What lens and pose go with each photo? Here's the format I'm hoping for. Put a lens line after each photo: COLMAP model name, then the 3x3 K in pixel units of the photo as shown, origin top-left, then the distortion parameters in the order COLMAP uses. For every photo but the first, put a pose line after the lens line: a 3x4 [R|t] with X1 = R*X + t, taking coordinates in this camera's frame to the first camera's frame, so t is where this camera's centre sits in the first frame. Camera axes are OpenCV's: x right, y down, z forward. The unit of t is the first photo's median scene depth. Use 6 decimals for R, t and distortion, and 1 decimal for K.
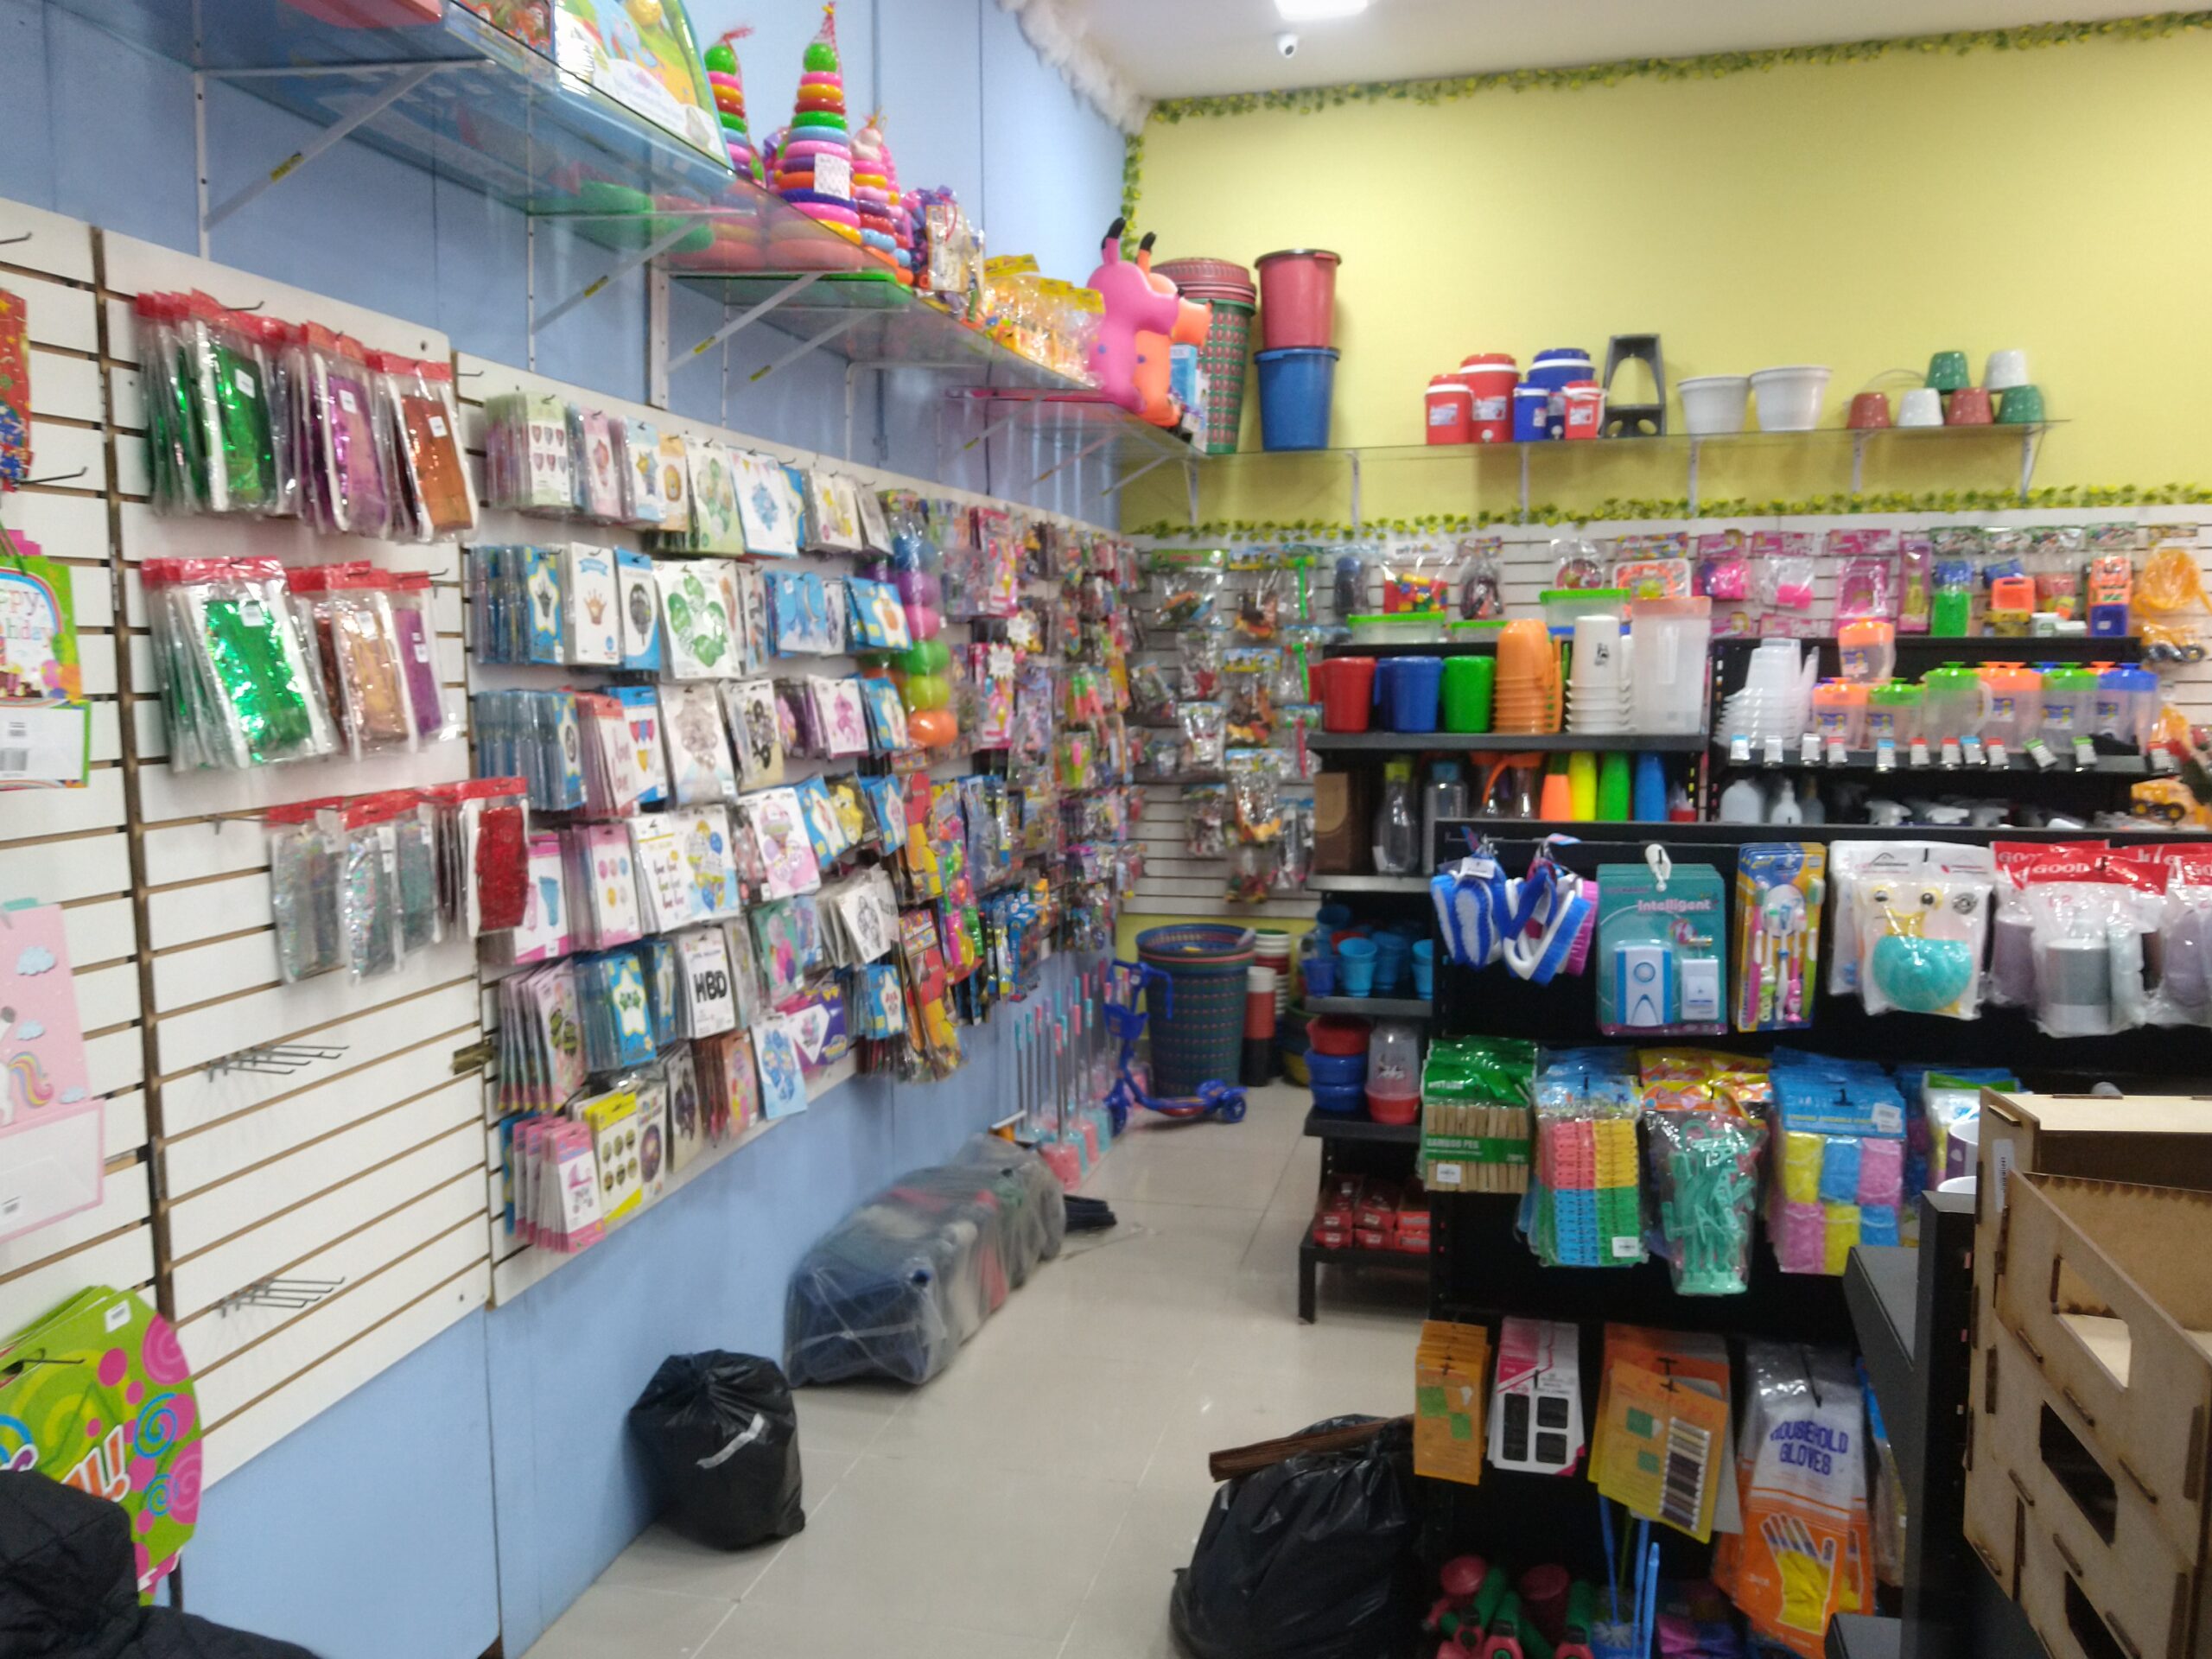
lens RADIAL K [[1724.0, 0, 1095.7], [0, 1724.0, 834.5], [0, 0, 1]] dist [0.058885, -0.074377]
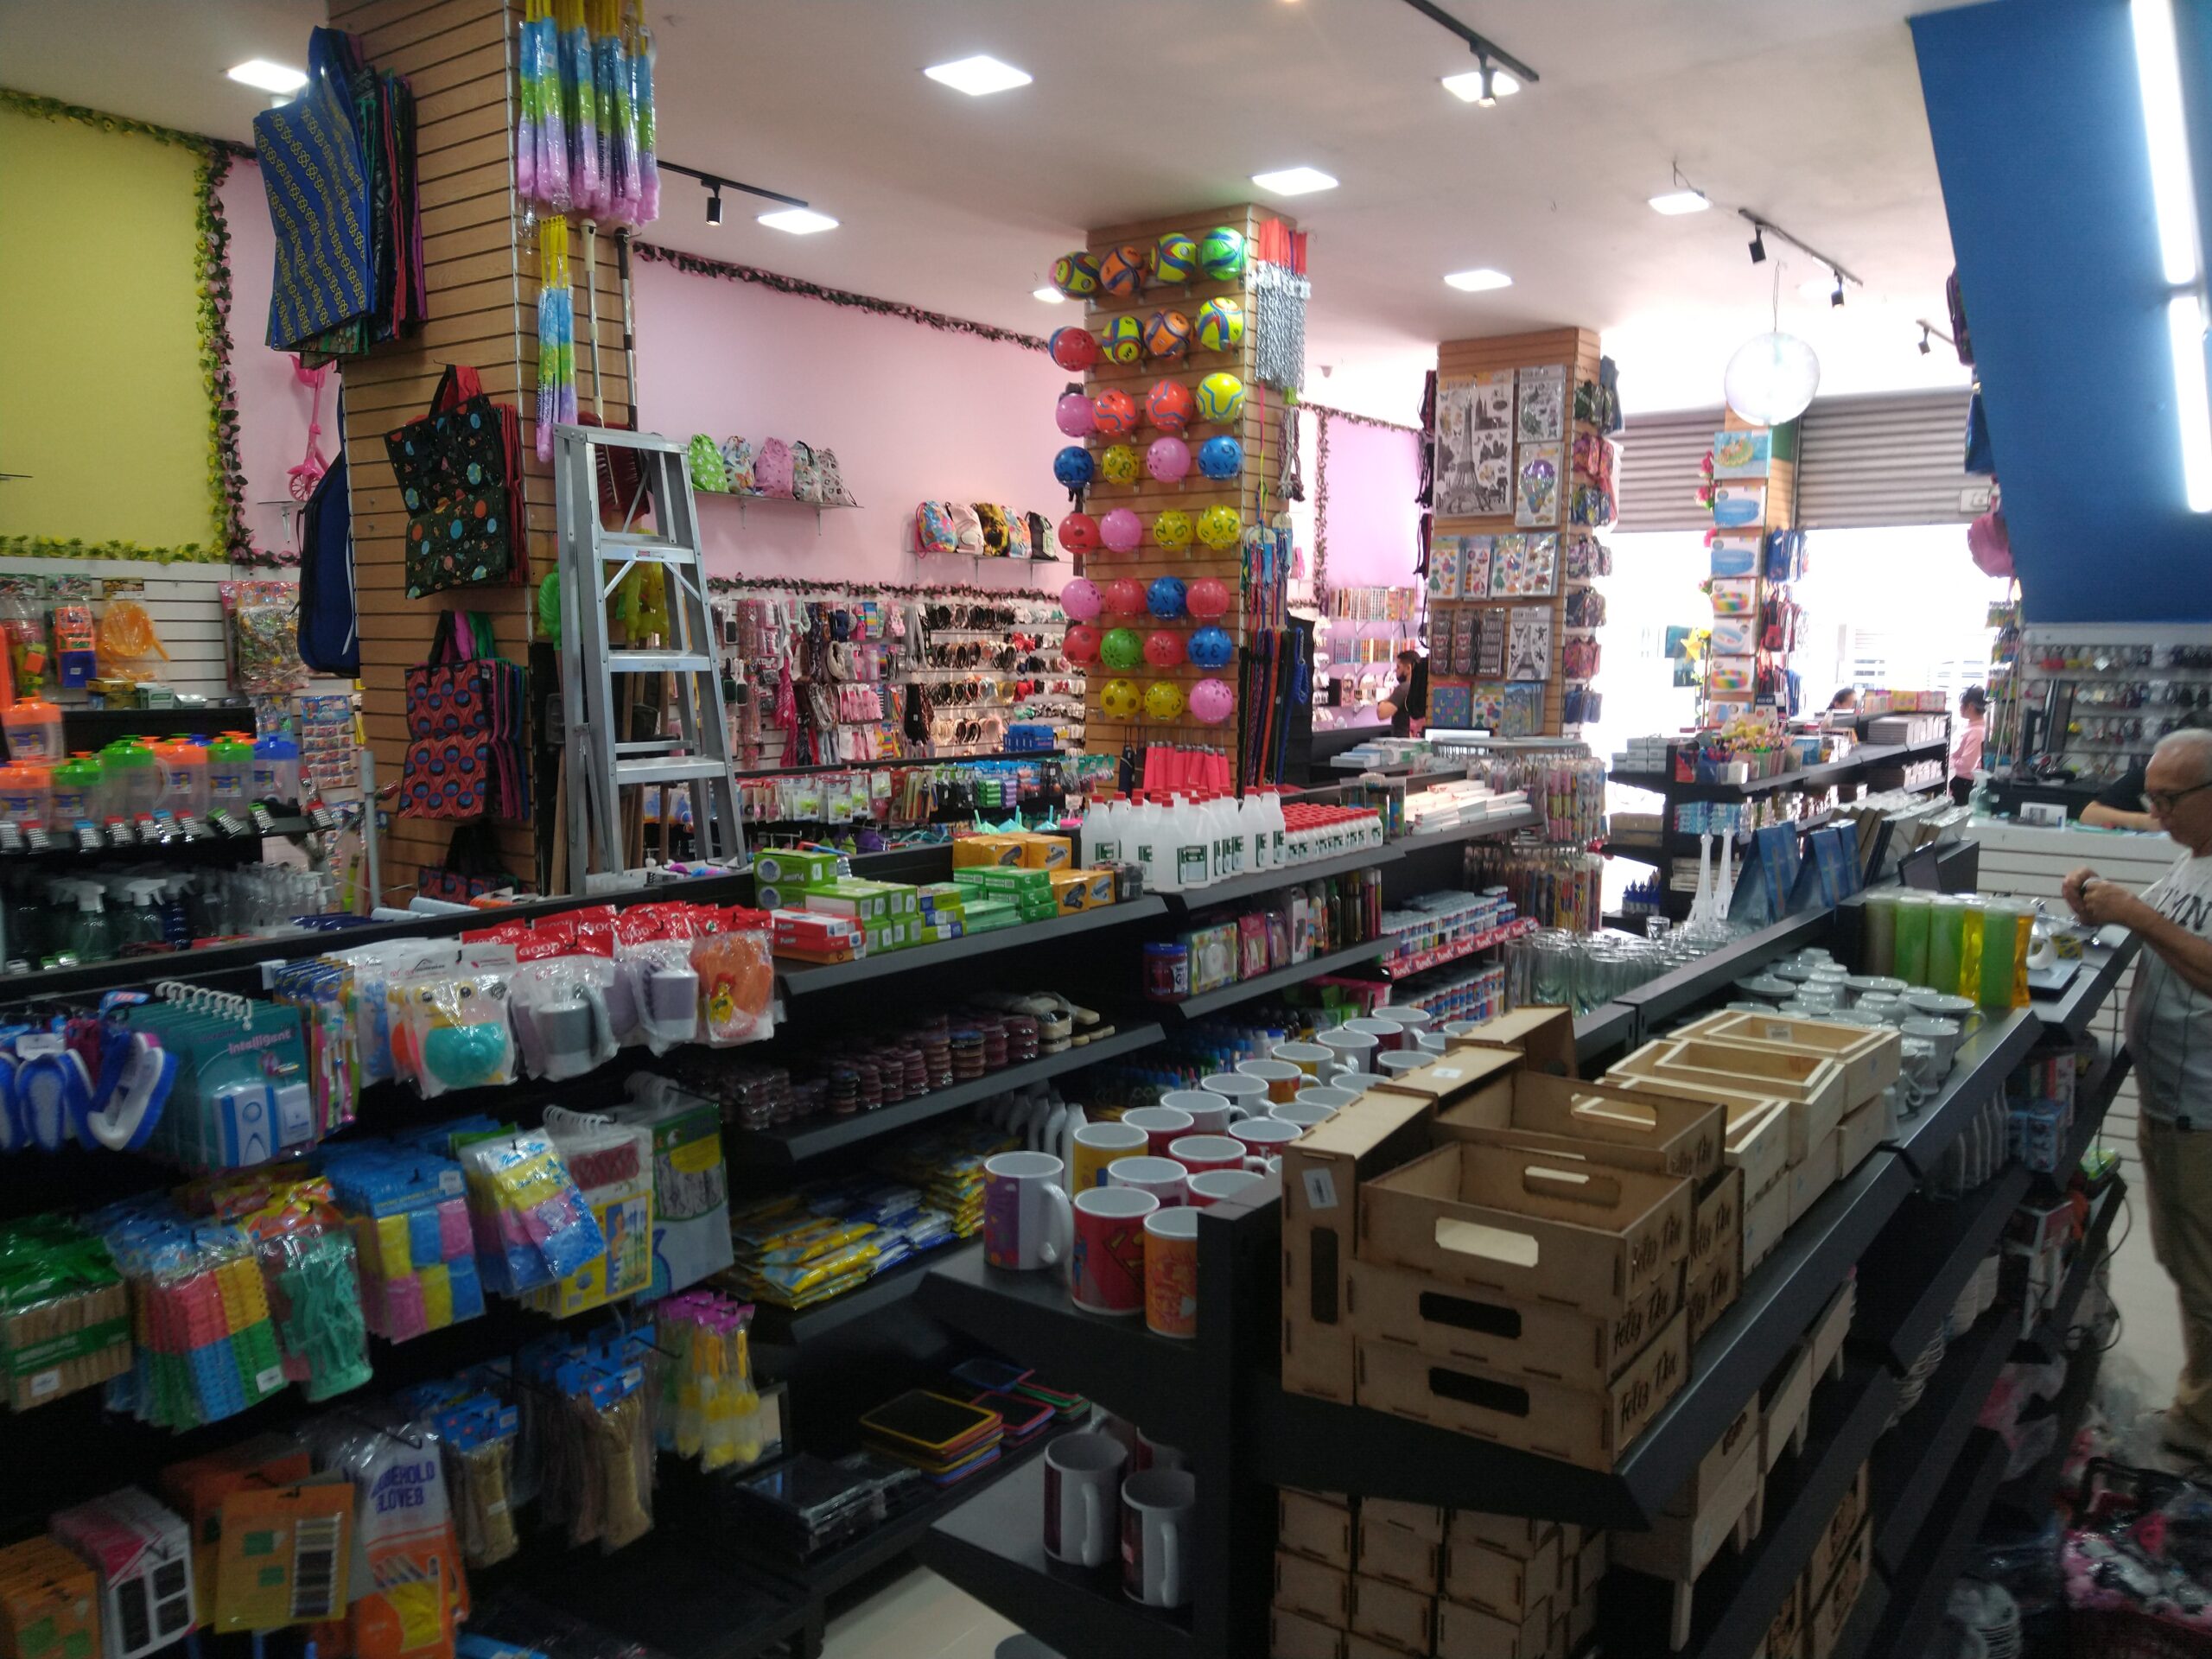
lens RADIAL K [[1625.1, 0, 1105.3], [0, 1625.1, 819.2], [0, 0, 1]] dist [-0.002811, -0.007099]
pose [[0.393369, -0.087994, 0.915160, -0.328094], [0.094774, 0.993987, 0.054836, -0.091826], [-0.914483, 0.065163, 0.399343, 0.133790]]
